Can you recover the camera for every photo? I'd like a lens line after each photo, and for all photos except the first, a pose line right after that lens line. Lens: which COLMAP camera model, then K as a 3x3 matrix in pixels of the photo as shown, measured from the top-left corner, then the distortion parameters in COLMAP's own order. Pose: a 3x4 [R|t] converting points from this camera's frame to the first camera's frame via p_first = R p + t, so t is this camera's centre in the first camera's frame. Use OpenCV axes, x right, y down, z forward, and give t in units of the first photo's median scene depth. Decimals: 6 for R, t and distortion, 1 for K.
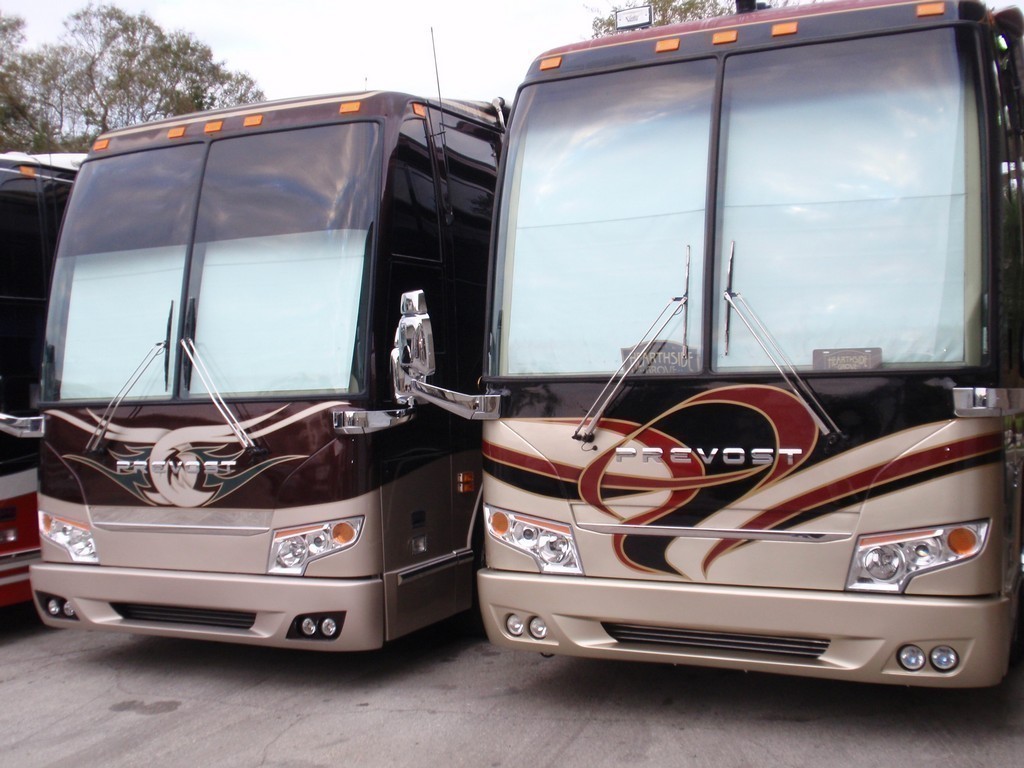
lens RADIAL K [[1201.7, 0, 488.0], [0, 1201.7, 398.5], [0, 0, 1]] dist [-0.000627, 0.000000]
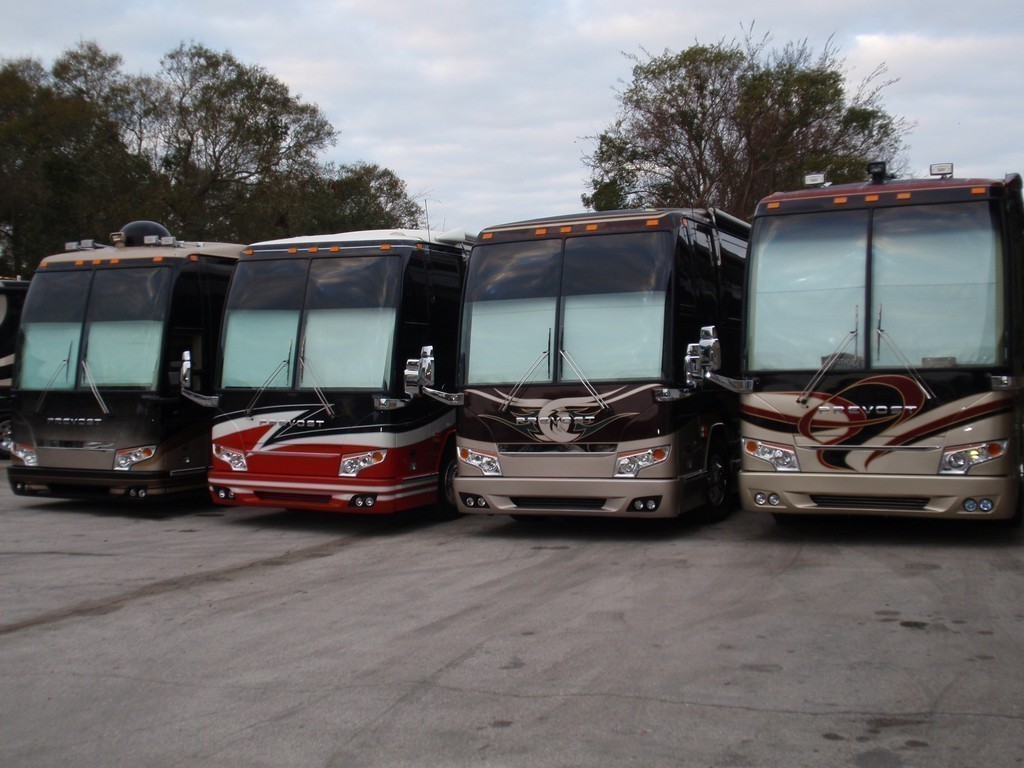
lens RADIAL K [[1201.7, 0, 494.6], [0, 1201.7, 396.9], [0, 0, 1]] dist [-0.000627, 0.000000]
pose [[0.999718, 0.004825, 0.023260, -0.453804], [-0.004731, 0.999980, -0.004093, 0.034111], [-0.023279, 0.003982, 0.999721, -0.928179]]
